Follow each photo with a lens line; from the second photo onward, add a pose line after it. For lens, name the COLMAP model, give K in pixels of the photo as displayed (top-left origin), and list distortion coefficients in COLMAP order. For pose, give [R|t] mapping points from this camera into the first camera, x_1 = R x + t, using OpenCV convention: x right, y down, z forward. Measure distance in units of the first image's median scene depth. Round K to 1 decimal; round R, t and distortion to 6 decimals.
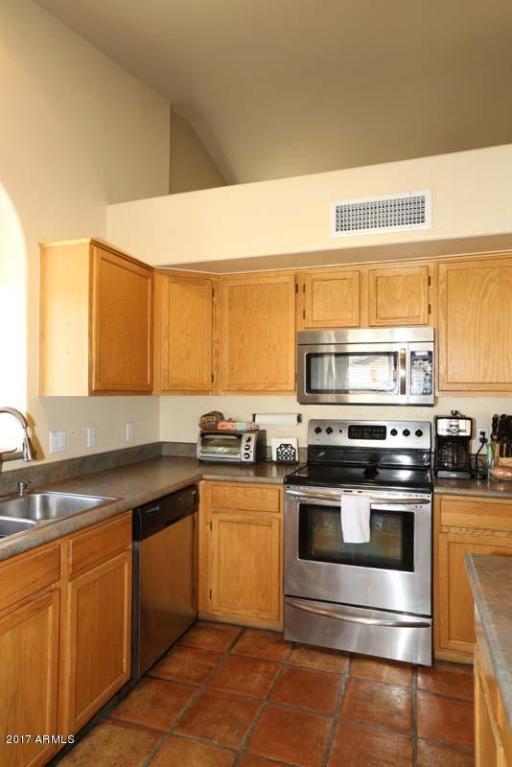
lens RADIAL K [[493.9, 0, 251.4], [0, 493.9, 378.4], [0, 0, 1]] dist [-0.007665, -0.001085]
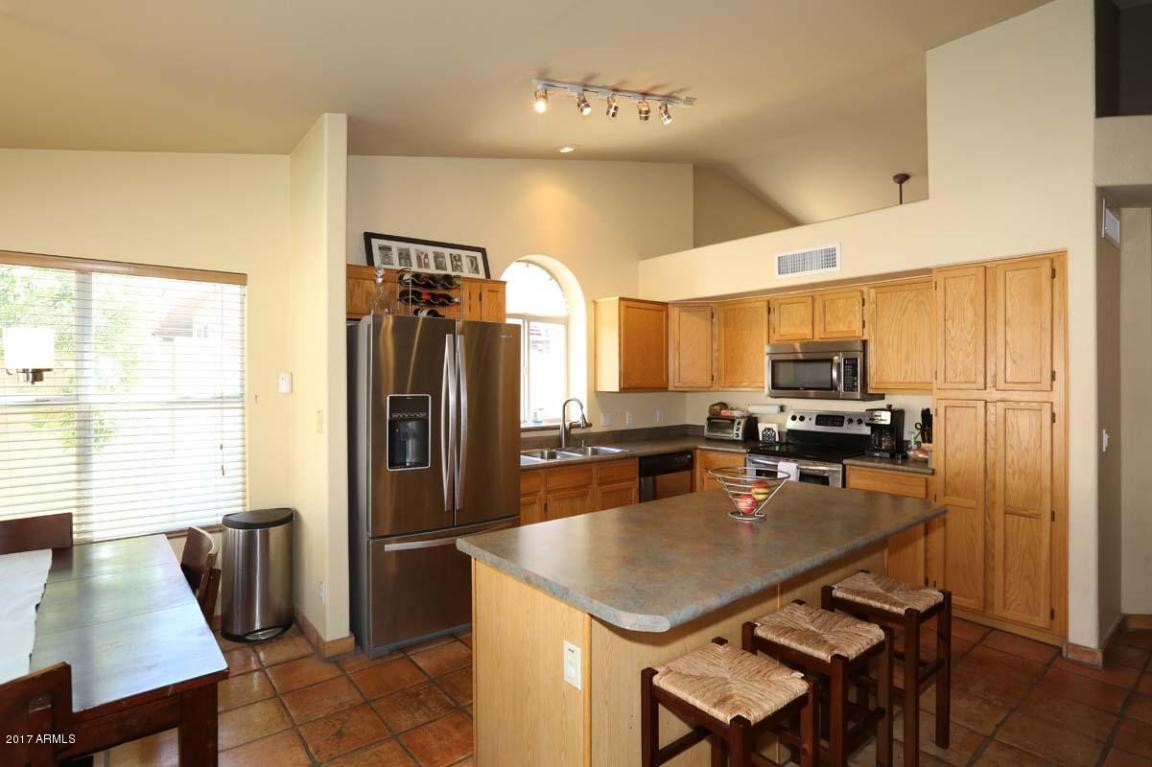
lens RADIAL K [[600.0, 0, 574.0], [0, 600.0, 383.3], [0, 0, 1]] dist [-0.005571, 0.001089]
pose [[0.853377, -0.001399, -0.521293, 0.500322], [0.018890, 0.999423, 0.028242, -0.043507], [0.520952, -0.033948, 0.852910, -0.677003]]
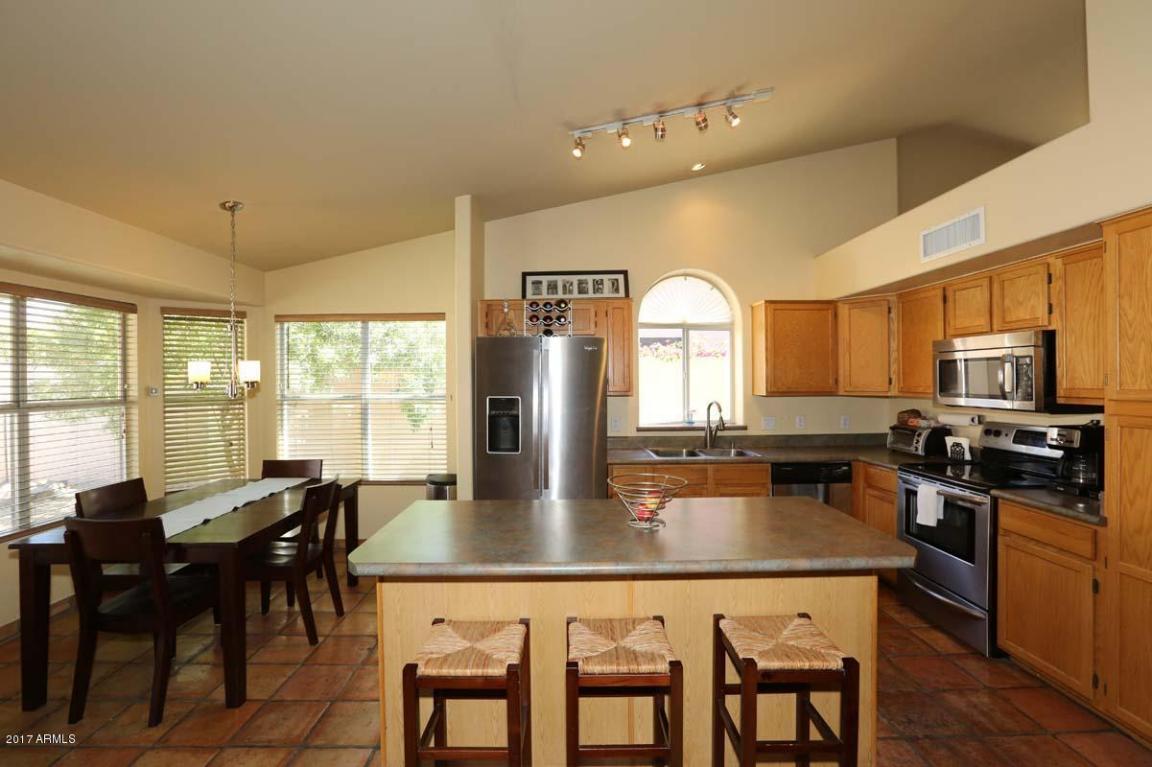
lens RADIAL K [[525.8, 0, 575.5], [0, 525.8, 385.3], [0, 0, 1]] dist [-0.028688, 0.009105]
pose [[0.351385, 0.002230, -0.936229, 0.906741], [0.032118, 0.999380, 0.014435, -0.036718], [0.935680, -0.035142, 0.351095, -0.176706]]
